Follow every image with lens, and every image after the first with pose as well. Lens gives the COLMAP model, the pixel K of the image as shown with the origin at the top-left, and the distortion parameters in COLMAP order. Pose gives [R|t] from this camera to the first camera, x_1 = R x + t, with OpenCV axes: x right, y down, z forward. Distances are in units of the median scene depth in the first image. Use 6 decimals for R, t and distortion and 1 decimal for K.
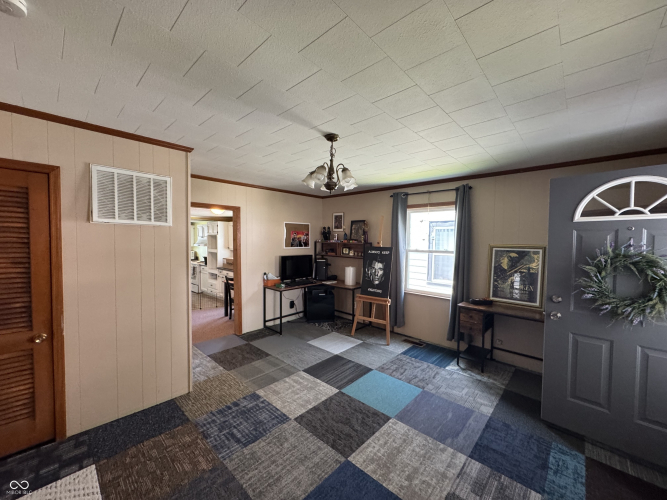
lens RADIAL K [[265.6, 0, 332.7], [0, 265.6, 249.6], [0, 0, 1]] dist [-0.002840, 0.000500]
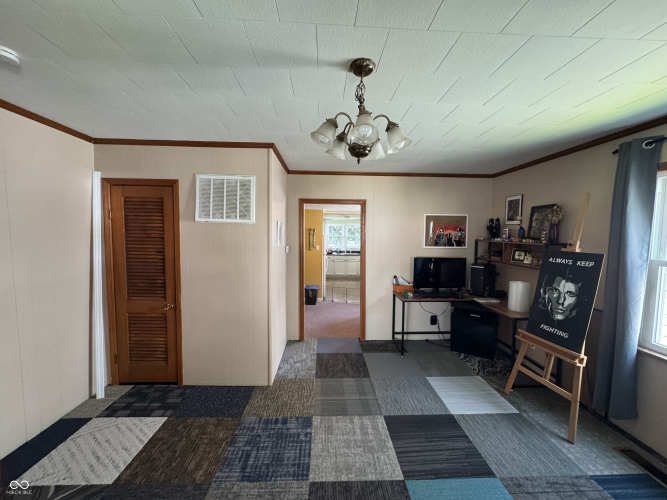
lens RADIAL K [[265.6, 0, 332.7], [0, 265.6, 249.6], [0, 0, 1]] dist [-0.002840, 0.000500]
pose [[0.710579, 0.043321, -0.702283, 0.211015], [-0.033304, 0.999055, 0.027930, -0.014282], [0.702829, 0.003542, 0.711350, 0.286422]]
